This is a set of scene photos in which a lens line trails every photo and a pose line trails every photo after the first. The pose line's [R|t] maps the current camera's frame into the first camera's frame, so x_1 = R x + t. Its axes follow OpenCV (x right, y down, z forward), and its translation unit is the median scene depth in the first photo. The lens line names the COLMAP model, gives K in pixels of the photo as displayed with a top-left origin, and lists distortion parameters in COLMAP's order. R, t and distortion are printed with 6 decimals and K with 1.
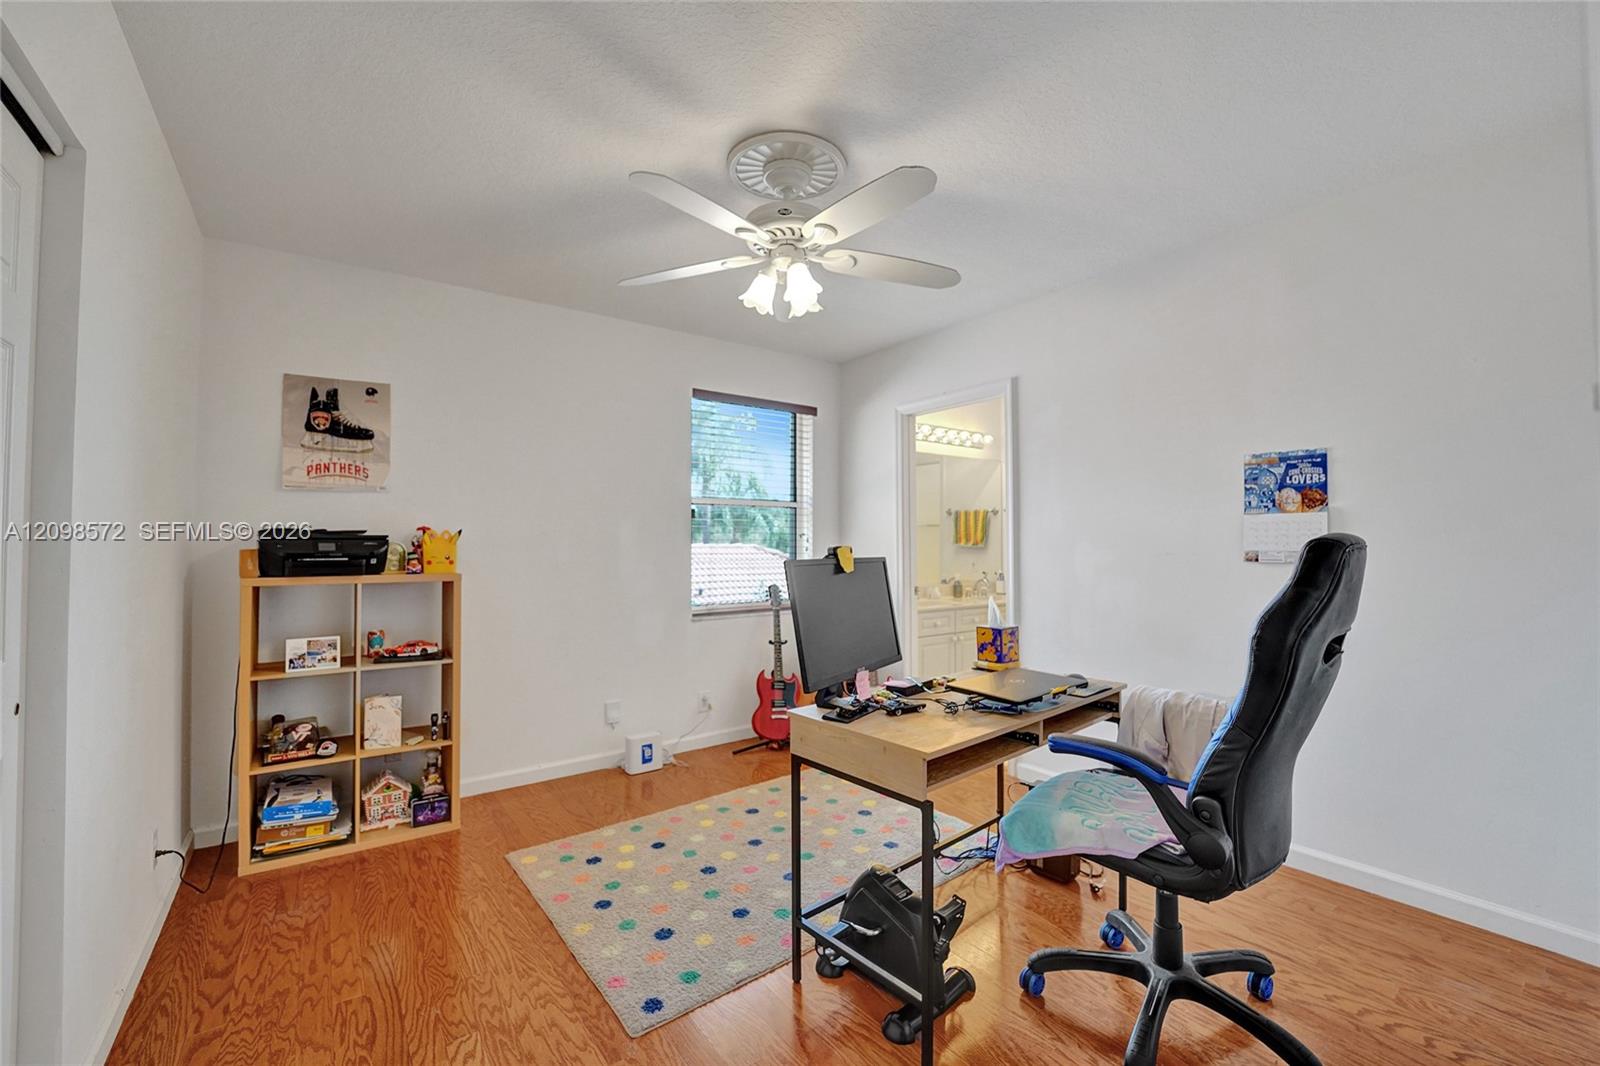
lens RADIAL K [[671.3, 0, 807.8], [0, 671.3, 536.0], [0, 0, 1]] dist [-0.022792, 0.000230]
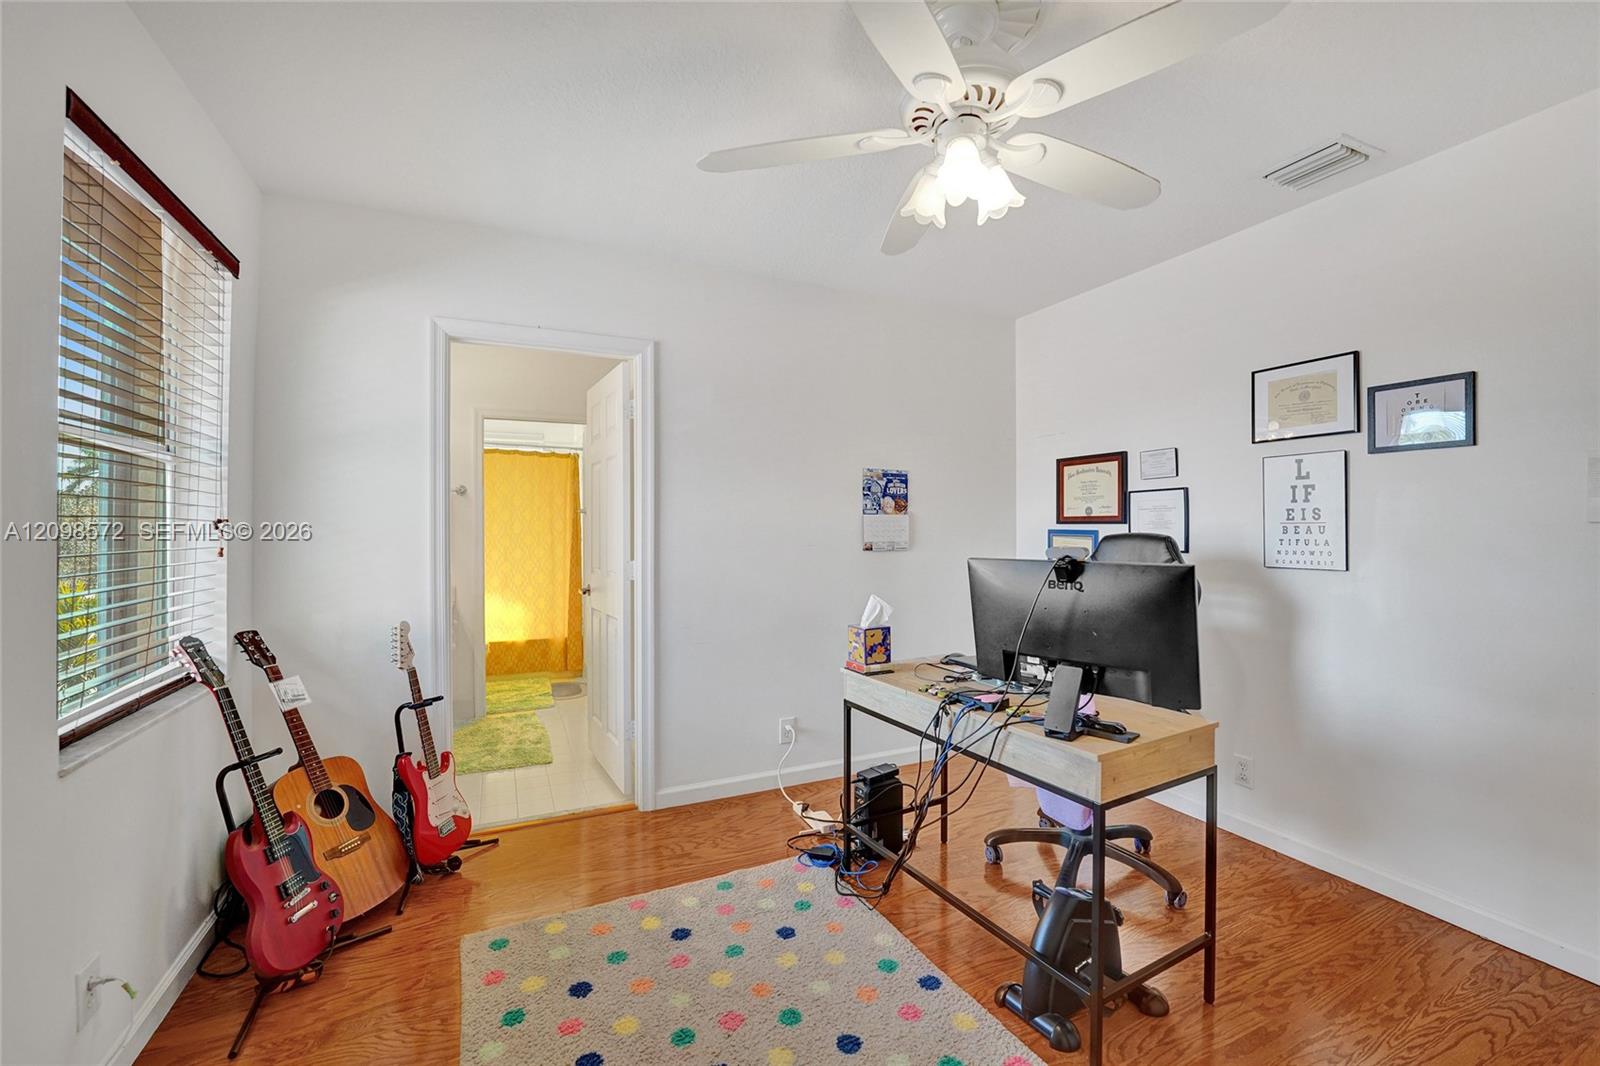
lens RADIAL K [[671.3, 0, 807.8], [0, 671.3, 536.0], [0, 0, 1]] dist [-0.022792, 0.000230]
pose [[0.187497, -0.007981, 0.982233, -0.675638], [-0.008876, 0.999912, 0.009819, -0.002555], [-0.982225, -0.010559, 0.187410, 0.908790]]
